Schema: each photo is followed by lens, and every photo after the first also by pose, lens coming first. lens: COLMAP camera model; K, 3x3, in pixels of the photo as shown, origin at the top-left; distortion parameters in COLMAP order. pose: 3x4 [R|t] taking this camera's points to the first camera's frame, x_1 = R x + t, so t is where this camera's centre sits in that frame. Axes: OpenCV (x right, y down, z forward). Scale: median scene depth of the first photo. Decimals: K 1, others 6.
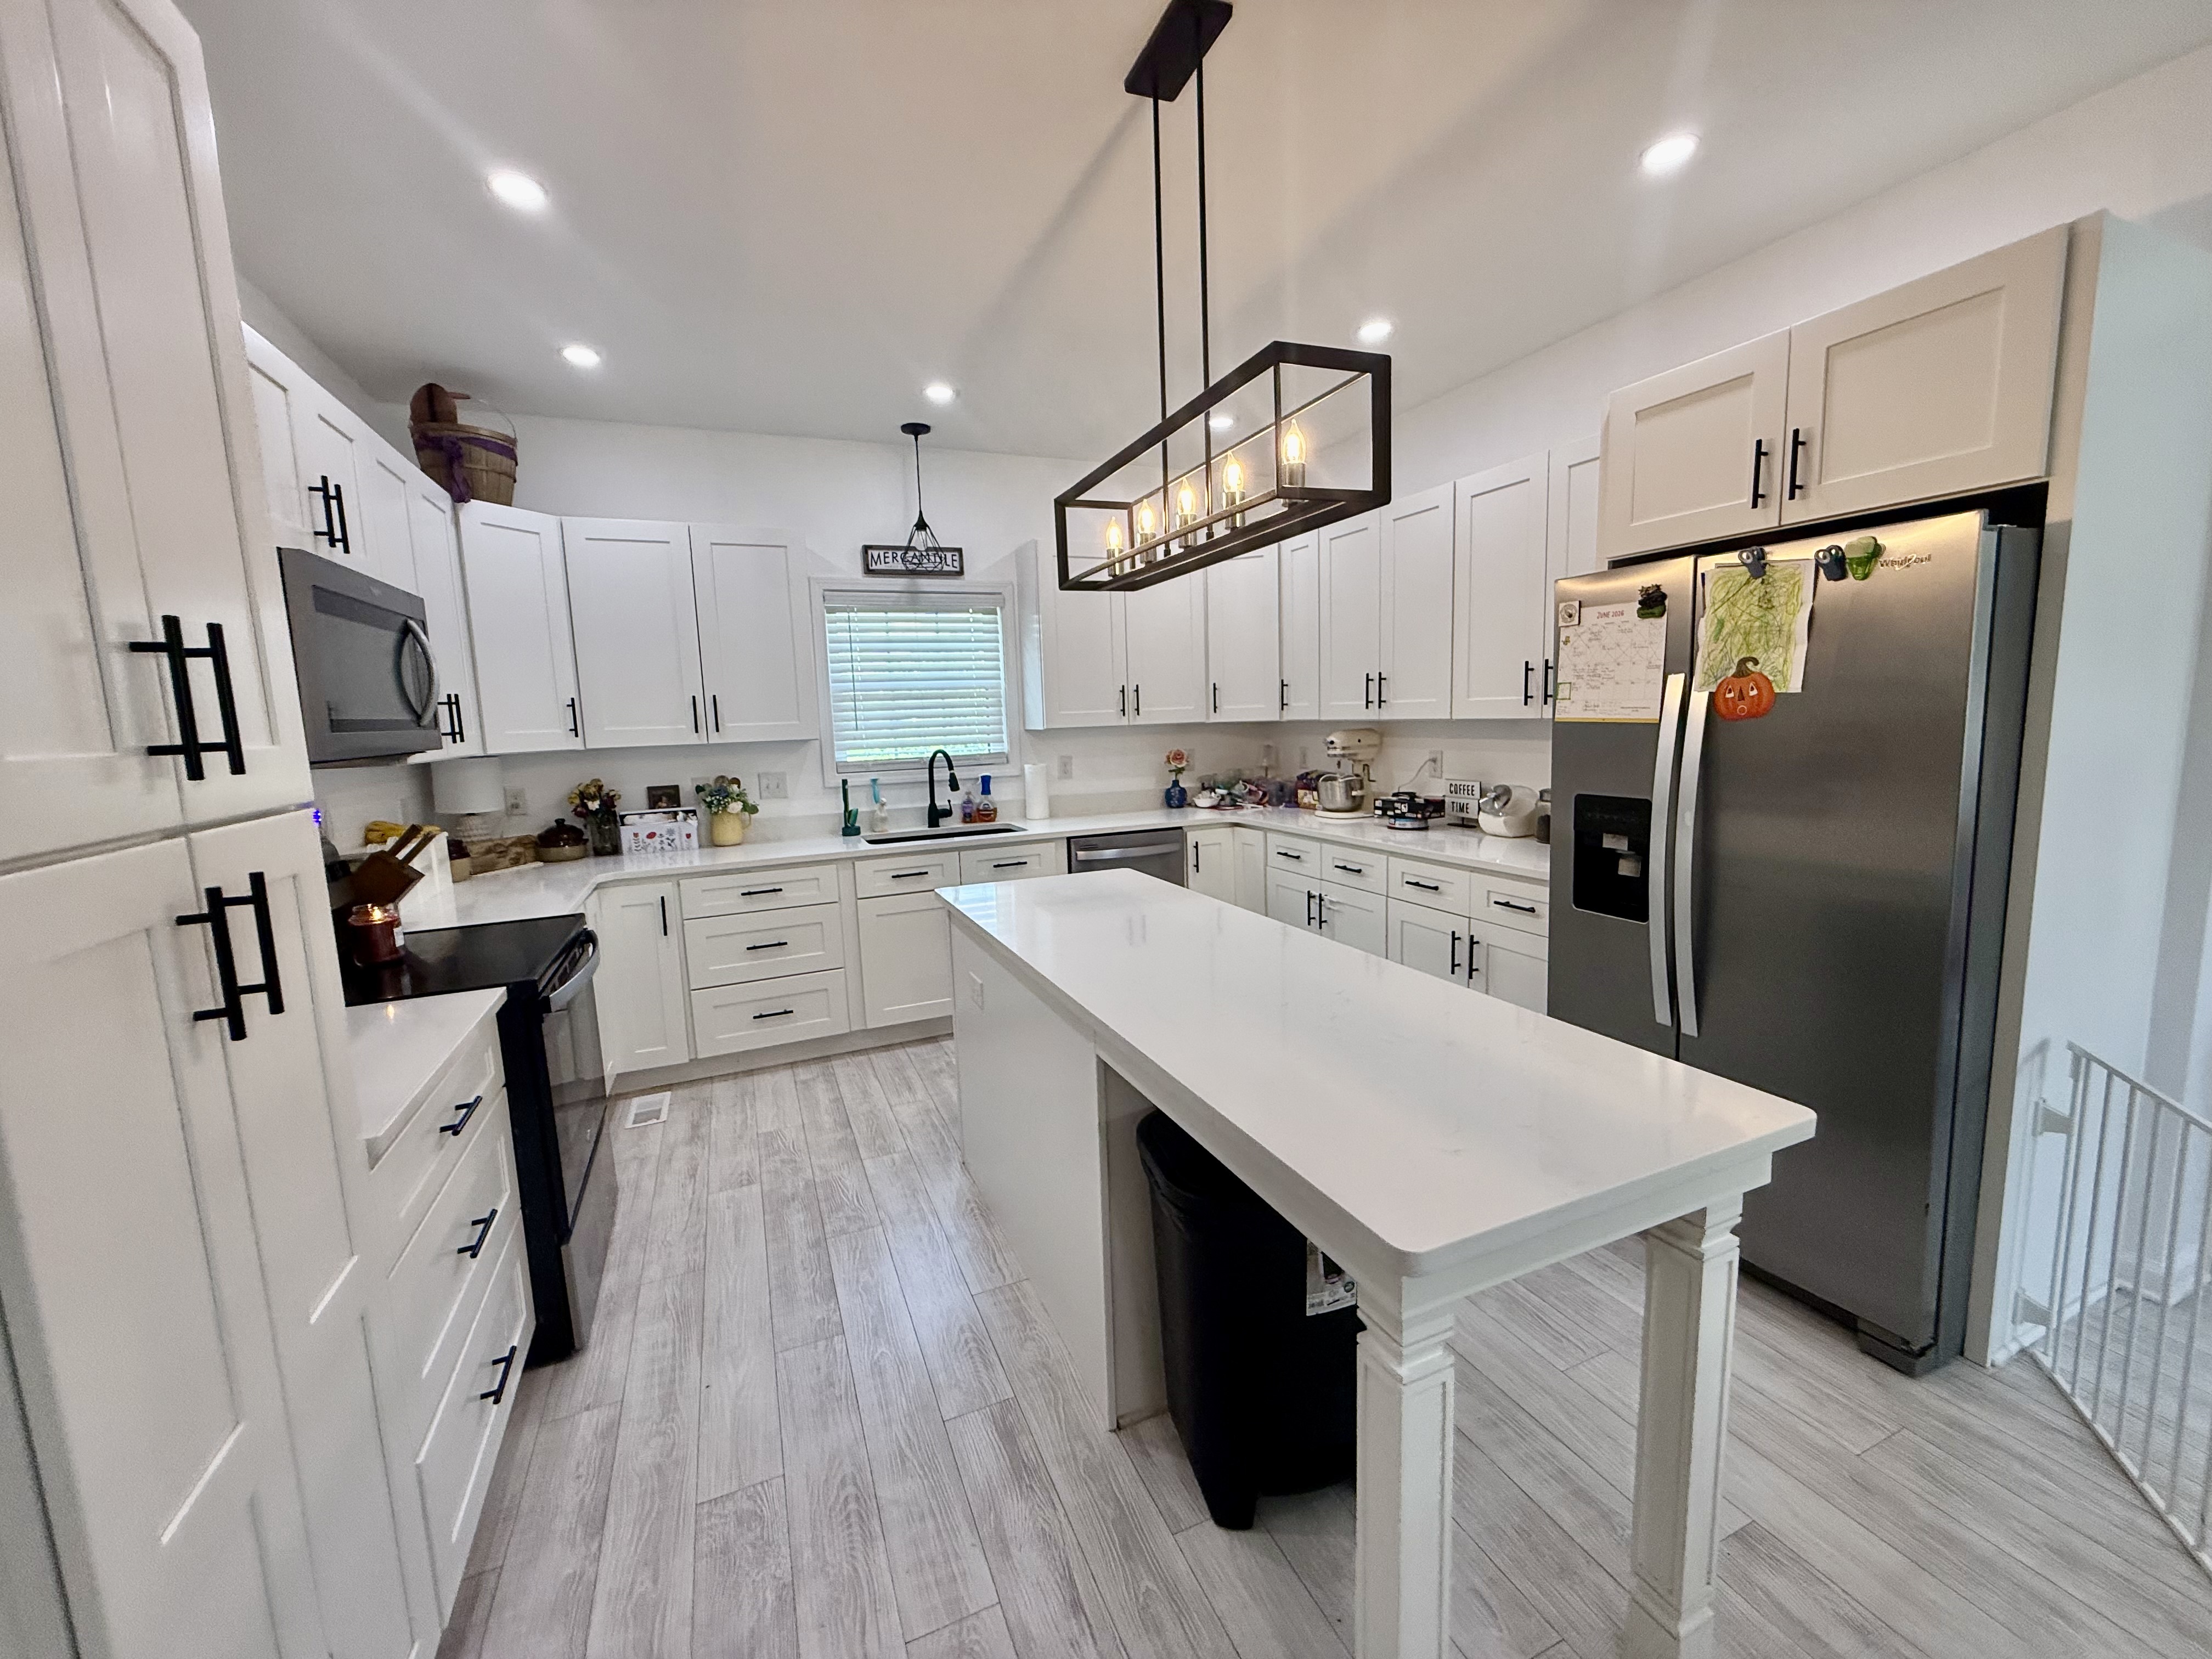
lens RADIAL K [[870.6, 0, 1106.0], [0, 870.6, 829.5], [0, 0, 1]] dist [-0.059037, 0.011497]
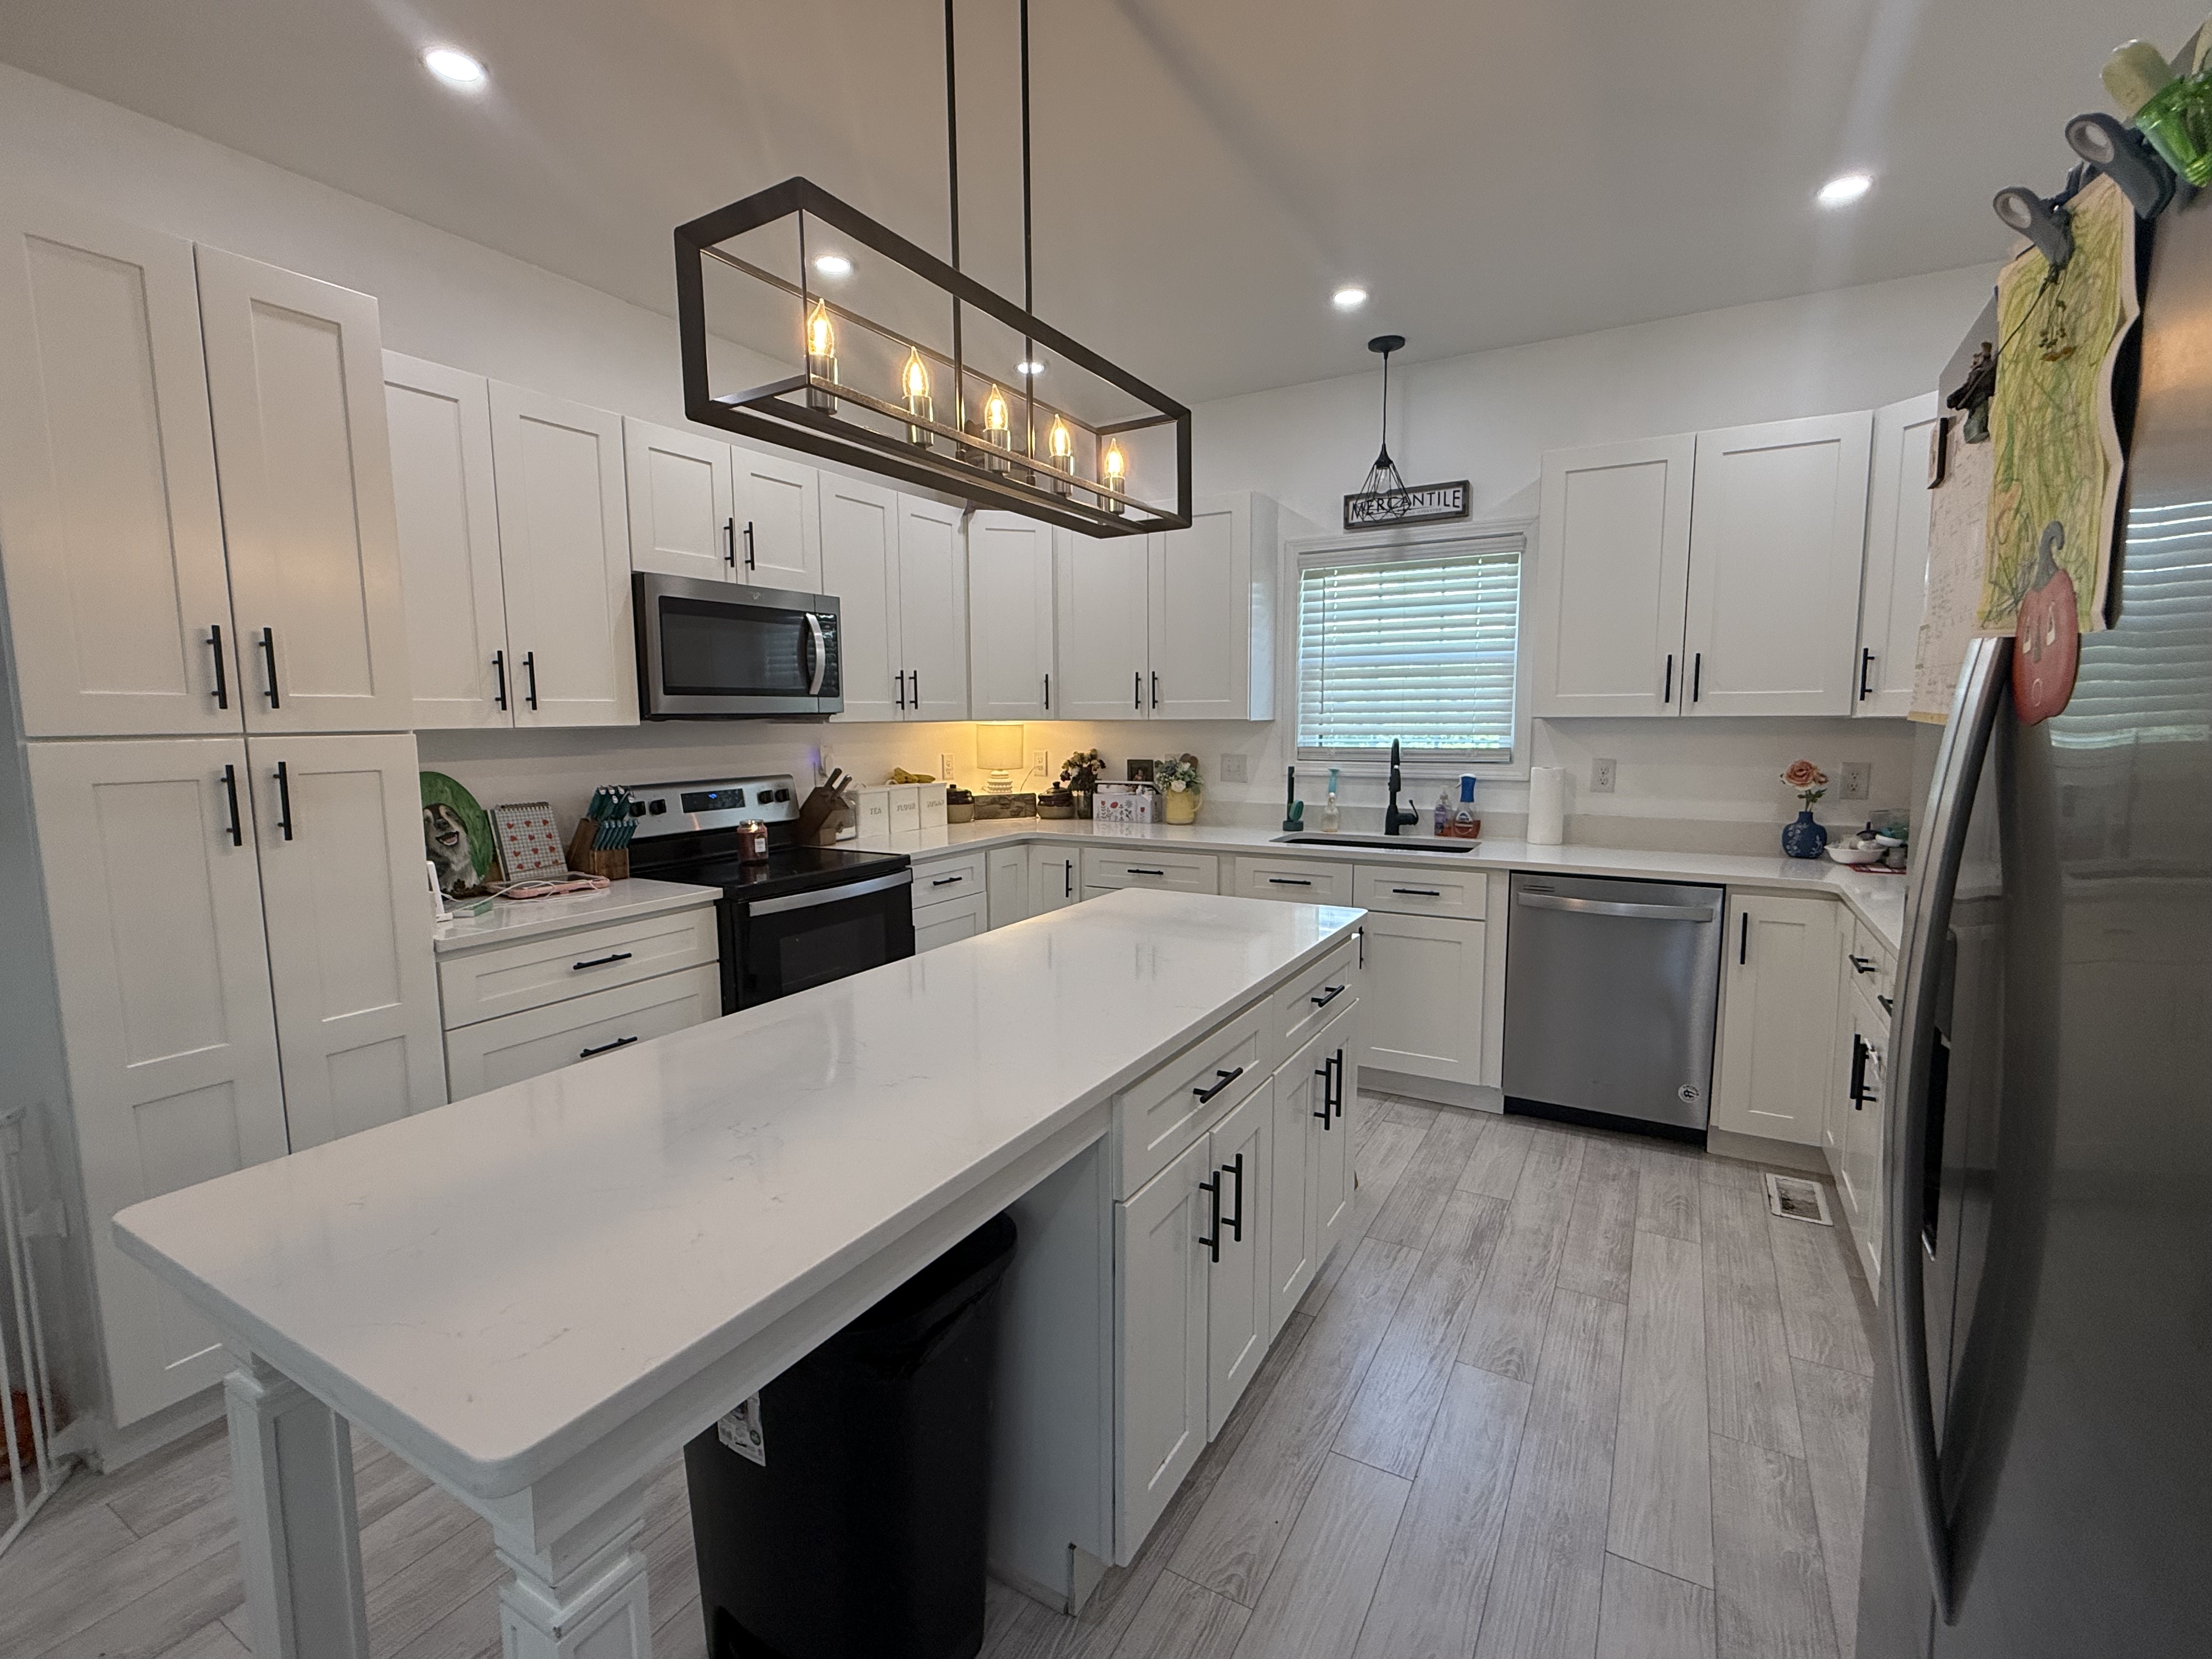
lens RADIAL K [[986.3, 0, 1095.3], [0, 986.3, 797.9], [0, 0, 1]] dist [-0.022830, -0.000094]
pose [[0.583645, 0.096422, -0.806264, 0.379185], [-0.119157, 0.992346, 0.032420, -0.033893], [0.803218, 0.077150, 0.590667, 0.240214]]
